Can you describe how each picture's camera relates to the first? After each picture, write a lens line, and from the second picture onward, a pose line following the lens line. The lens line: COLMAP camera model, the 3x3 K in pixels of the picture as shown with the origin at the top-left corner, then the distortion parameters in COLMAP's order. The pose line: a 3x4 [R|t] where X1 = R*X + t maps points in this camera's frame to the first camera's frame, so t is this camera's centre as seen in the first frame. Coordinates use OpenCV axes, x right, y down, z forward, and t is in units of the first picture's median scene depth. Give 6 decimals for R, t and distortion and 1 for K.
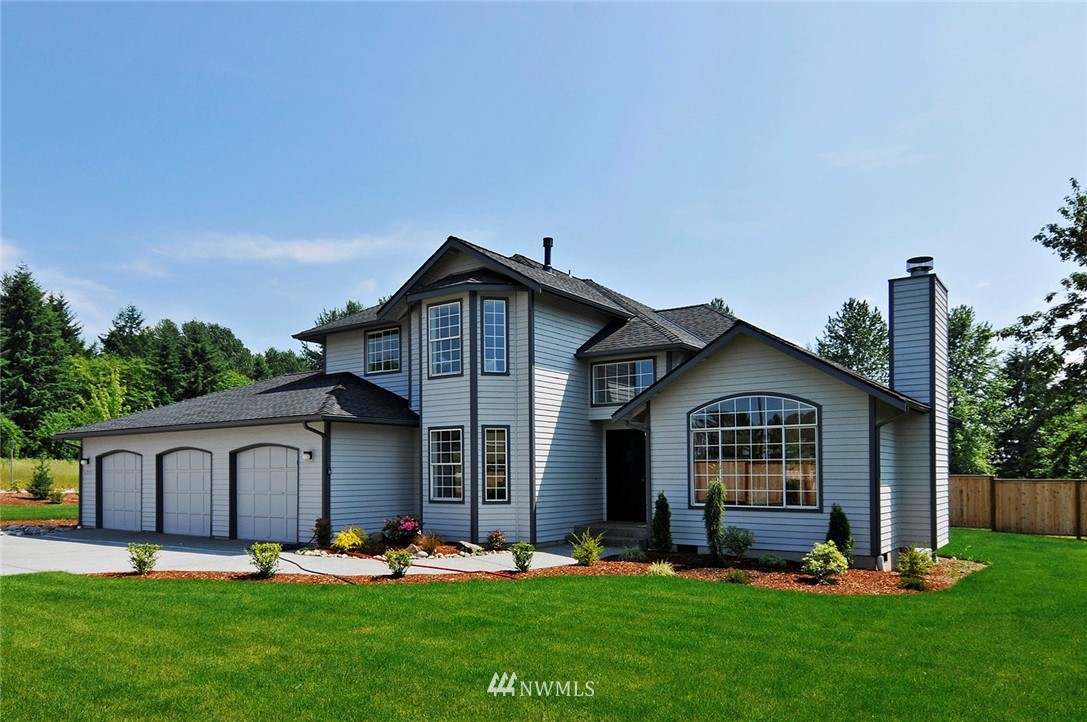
lens RADIAL K [[756.7, 0, 543.5], [0, 756.7, 361.0], [0, 0, 1]] dist [0.023443, 0.000529]
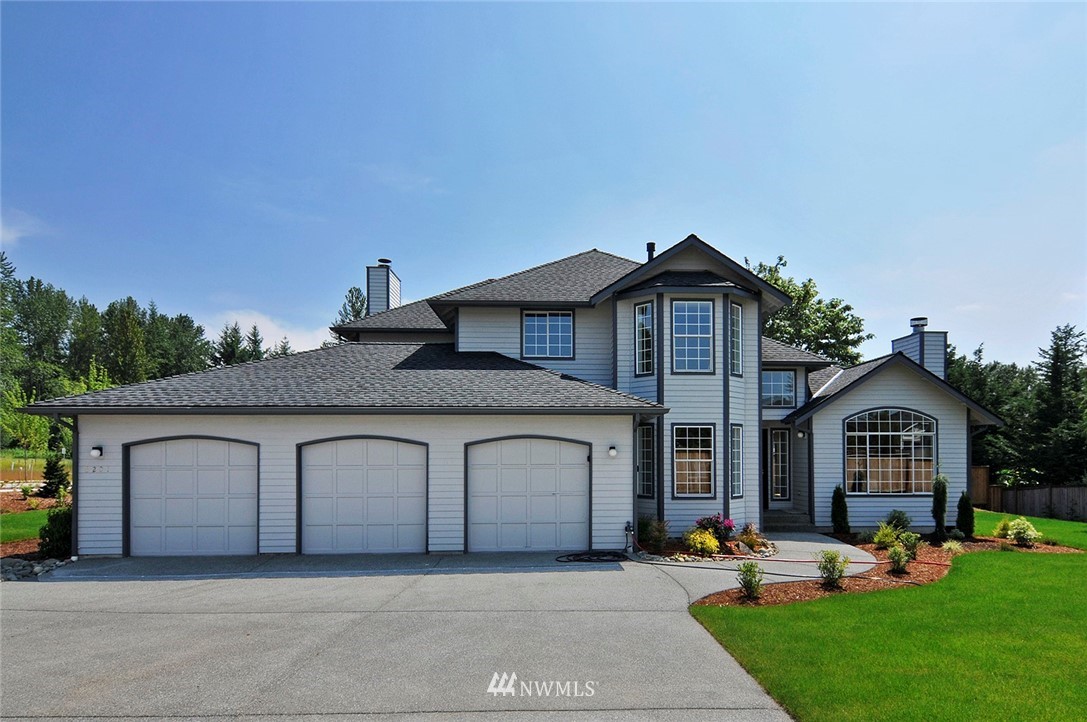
lens RADIAL K [[717.1, 0, 543.5], [0, 717.1, 361.0], [0, 0, 1]] dist [-0.000632, -0.001052]
pose [[0.756087, 0.088636, 0.648441, -0.876964], [-0.099493, 0.994838, -0.019975, 0.041933], [-0.646865, -0.049412, 0.761002, 0.395812]]
